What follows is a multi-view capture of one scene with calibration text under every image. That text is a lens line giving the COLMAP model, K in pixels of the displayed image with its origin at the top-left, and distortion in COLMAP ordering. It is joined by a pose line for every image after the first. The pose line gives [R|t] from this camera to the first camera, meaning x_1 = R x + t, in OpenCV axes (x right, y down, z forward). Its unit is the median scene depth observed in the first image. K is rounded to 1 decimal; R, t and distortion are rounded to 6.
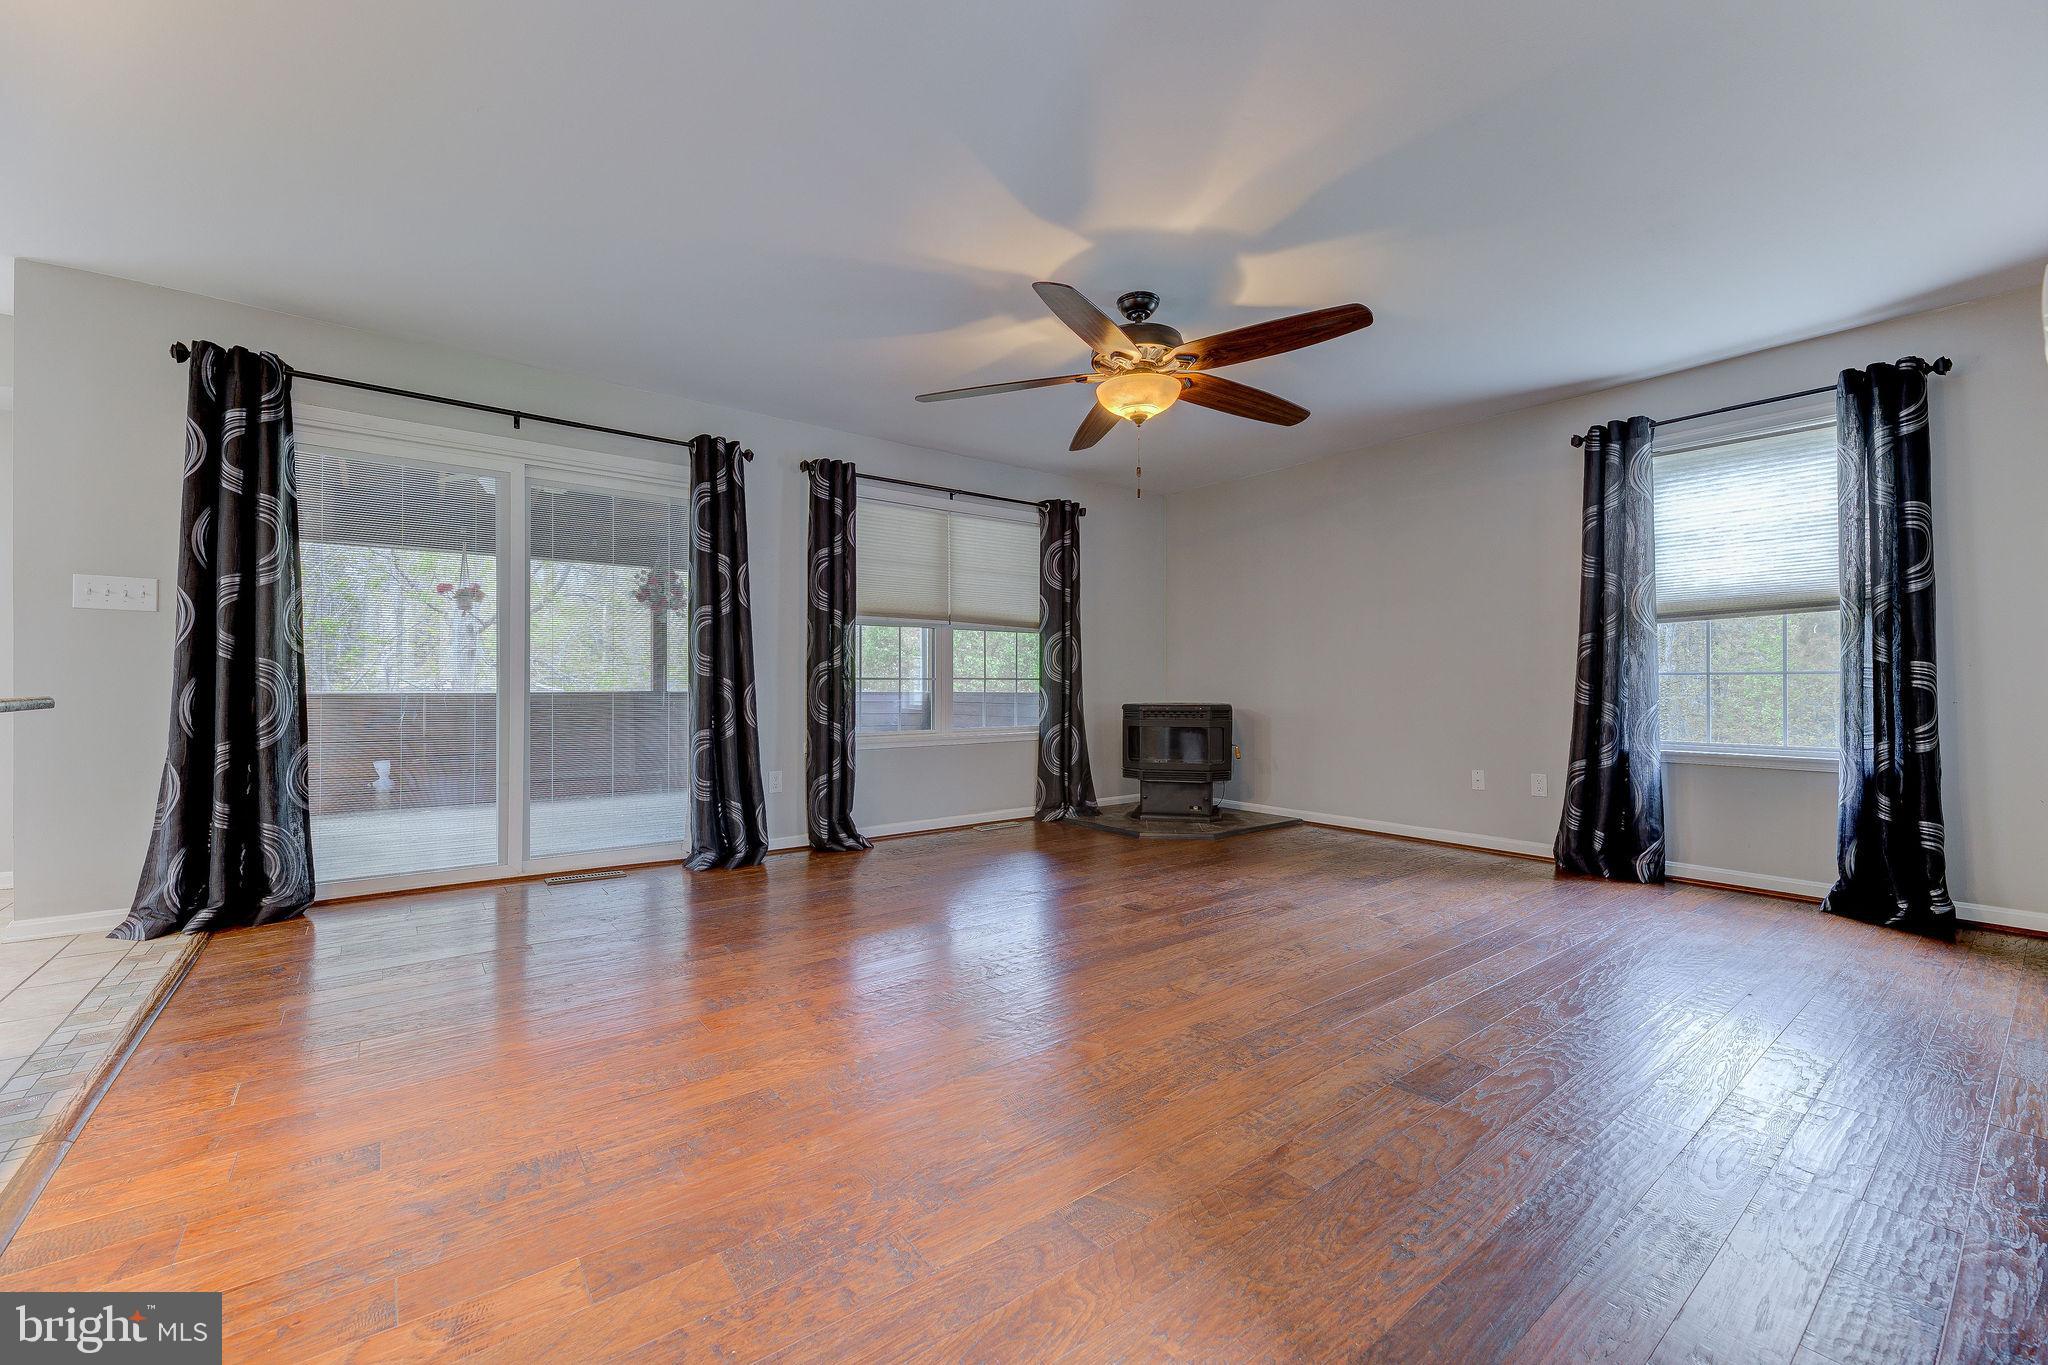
lens RADIAL K [[826.9, 0, 1020.6], [0, 826.9, 688.9], [0, 0, 1]] dist [0.005272, -0.003346]
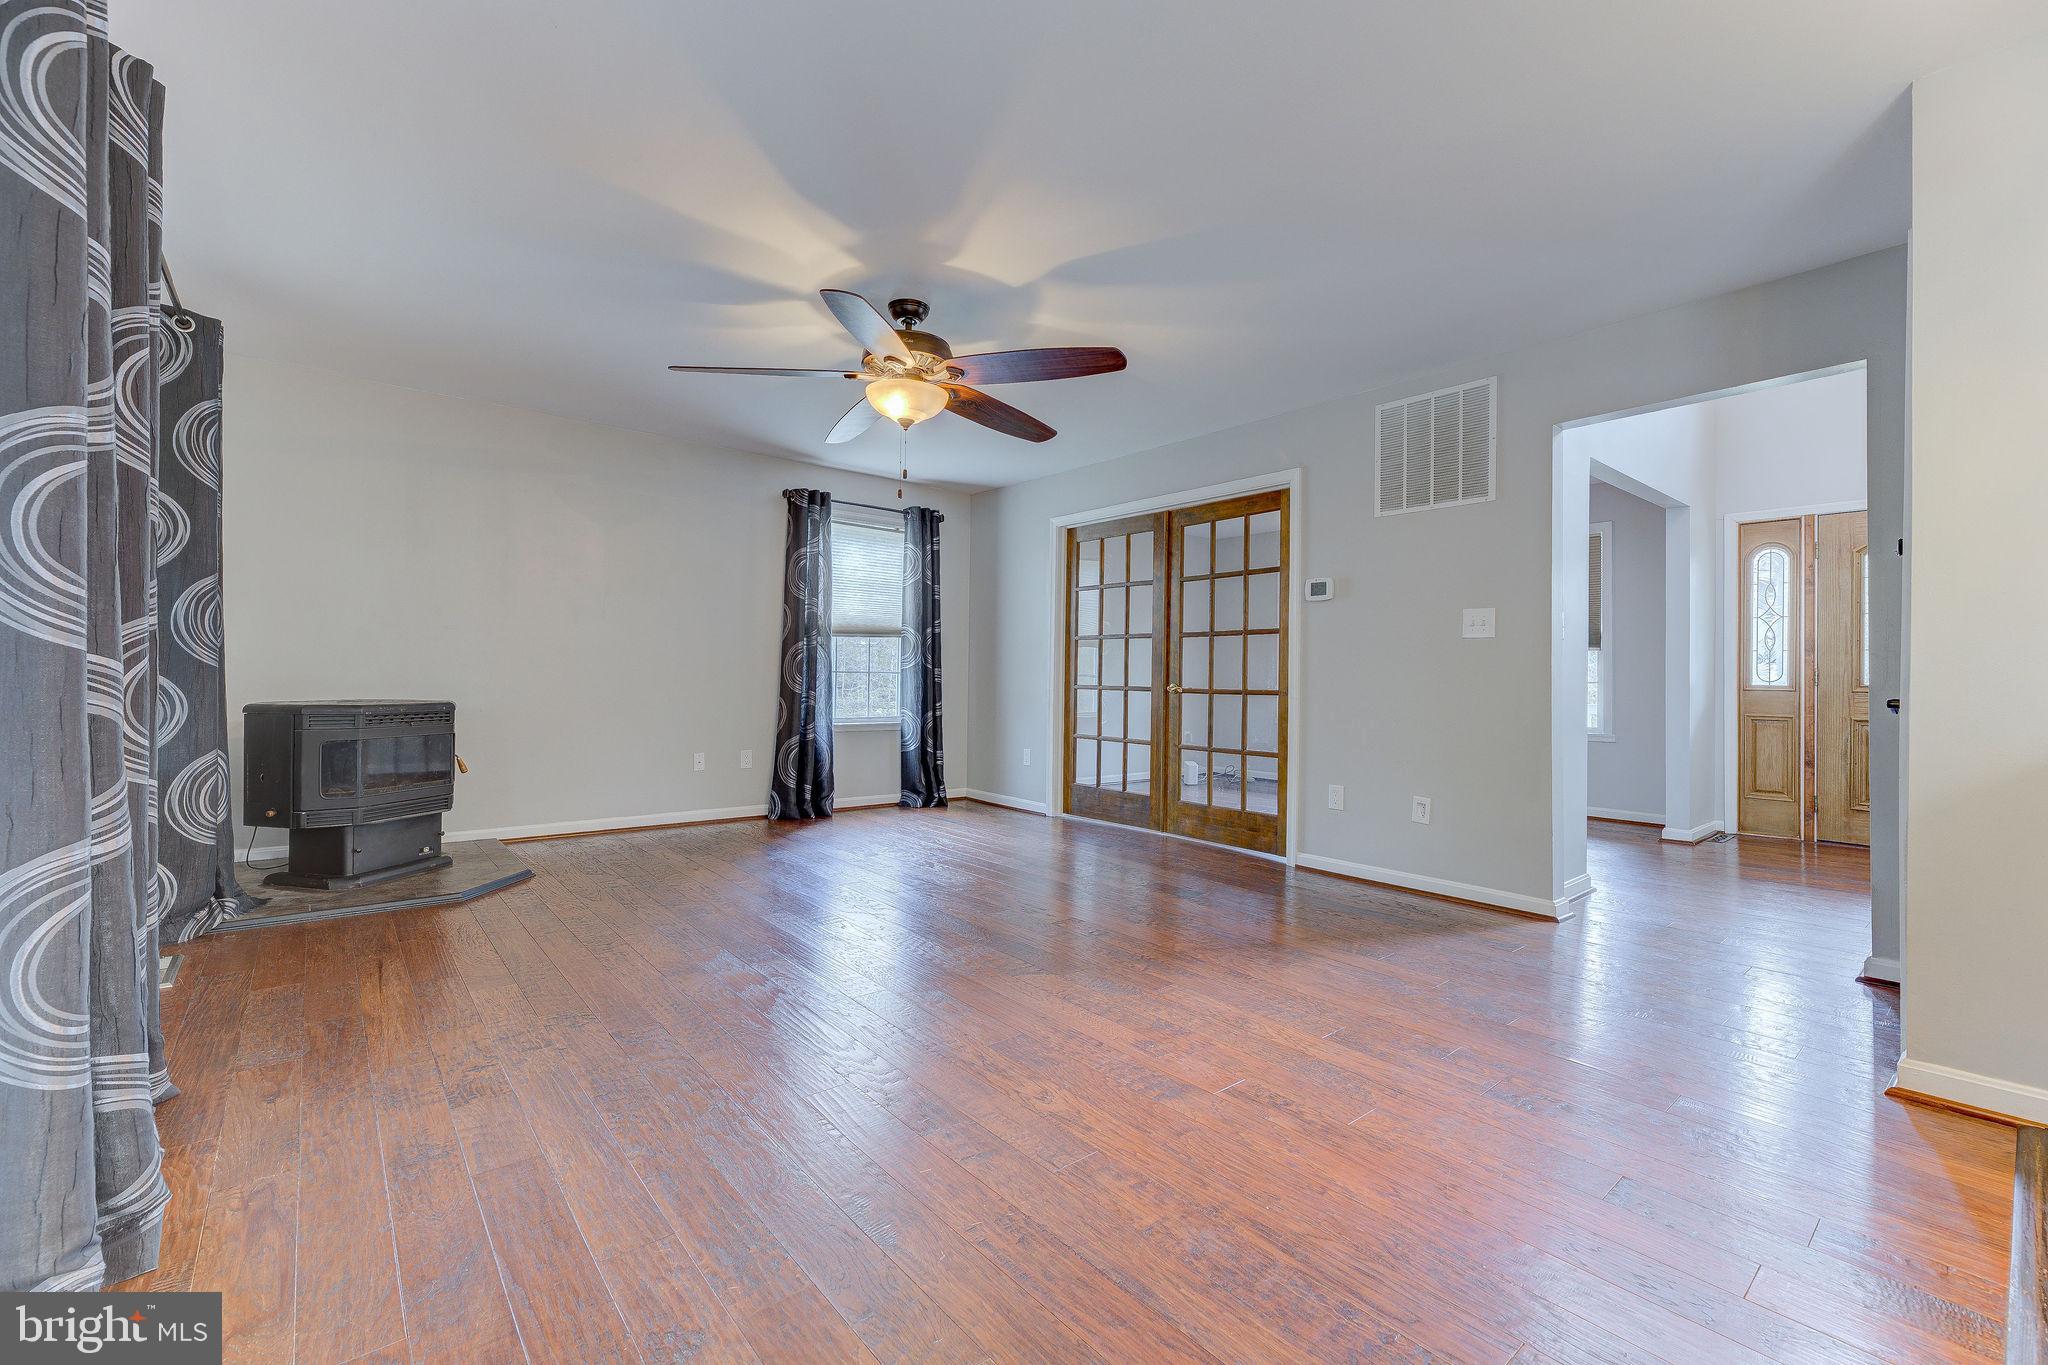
lens RADIAL K [[826.9, 0, 1018.6], [0, 826.9, 676.1], [0, 0, 1]] dist [0.005272, -0.003346]
pose [[-0.025267, 0.001941, 0.999679, -0.747546], [-0.006974, 0.999973, -0.002118, -0.010672], [-0.999656, -0.007026, -0.025253, 0.751227]]
